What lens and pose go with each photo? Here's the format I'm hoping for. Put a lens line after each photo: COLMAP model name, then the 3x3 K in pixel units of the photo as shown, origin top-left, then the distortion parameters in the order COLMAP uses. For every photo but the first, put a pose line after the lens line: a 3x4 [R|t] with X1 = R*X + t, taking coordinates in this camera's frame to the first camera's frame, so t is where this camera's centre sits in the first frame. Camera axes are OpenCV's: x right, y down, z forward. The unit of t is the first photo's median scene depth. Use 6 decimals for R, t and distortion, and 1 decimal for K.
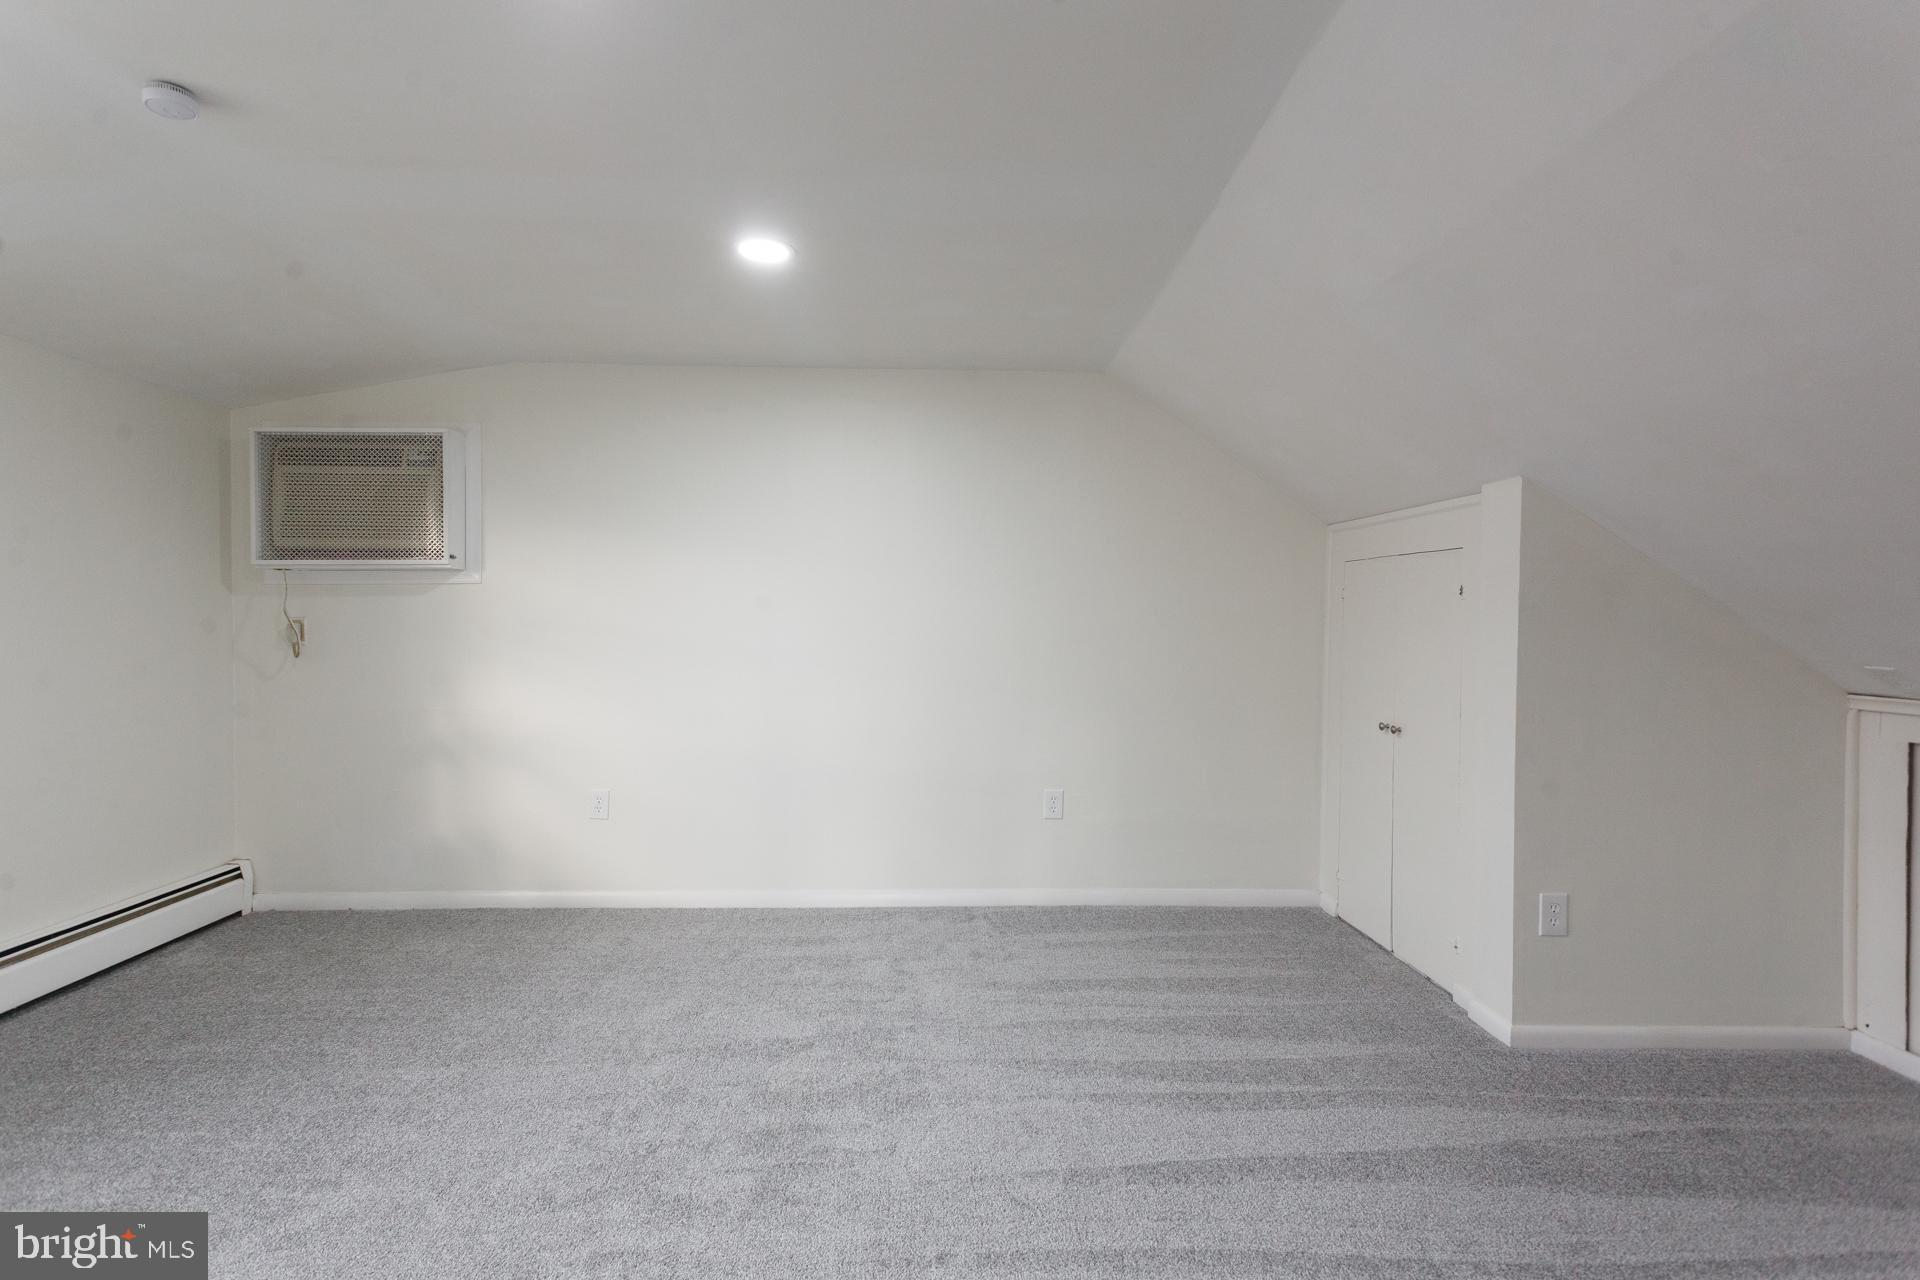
lens RADIAL K [[909.4, 0, 951.8], [0, 909.4, 633.4], [0, 0, 1]] dist [0.021739, -0.003479]
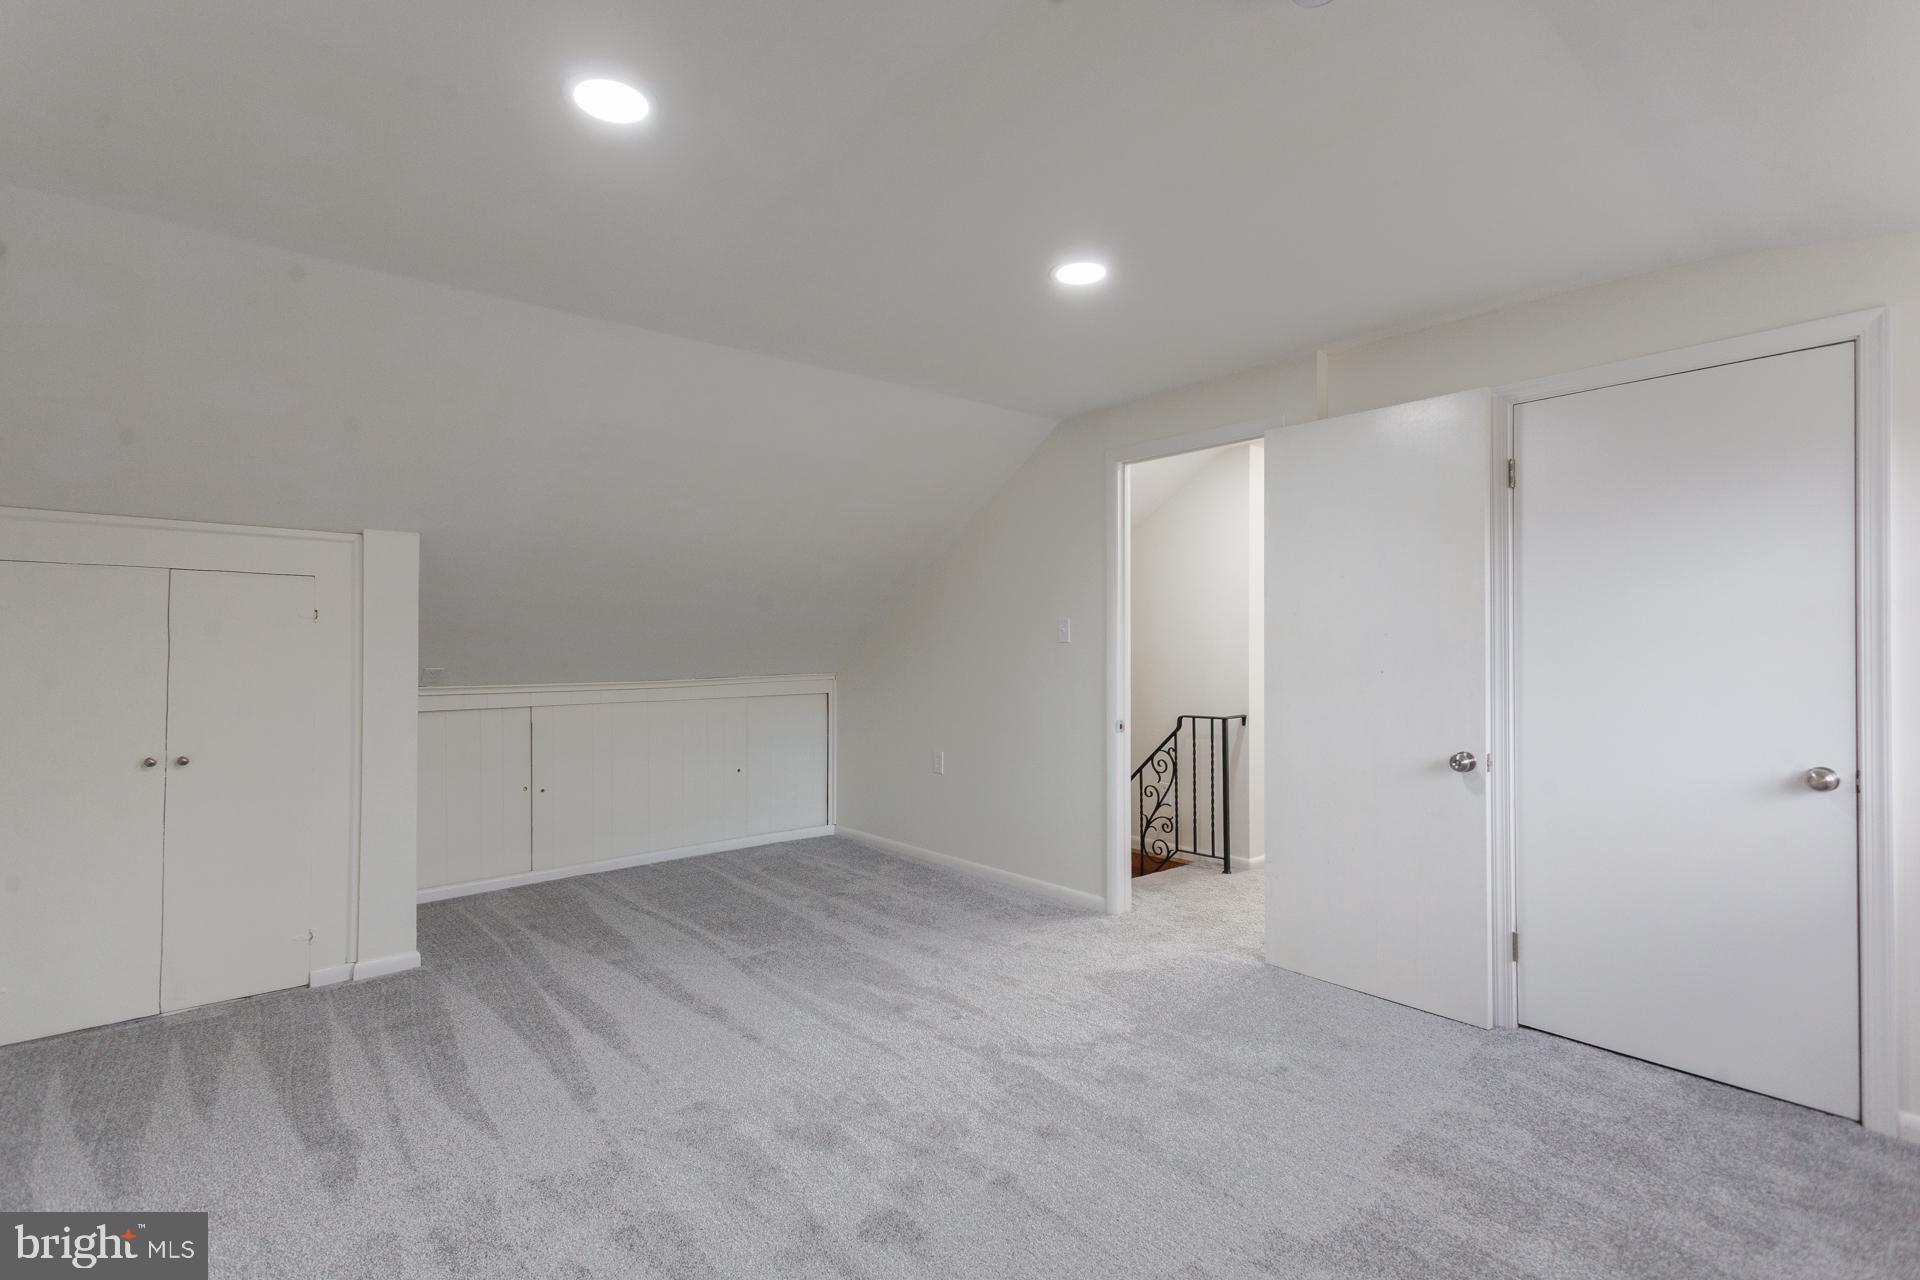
lens RADIAL K [[909.4, 0, 955.5], [0, 909.4, 638.1], [0, 0, 1]] dist [0.021739, -0.003479]
pose [[-0.634167, 0.003705, 0.773187, -0.703392], [0.005785, 0.999983, -0.000047, -0.011056], [-0.773175, 0.004443, -0.634178, 0.976835]]
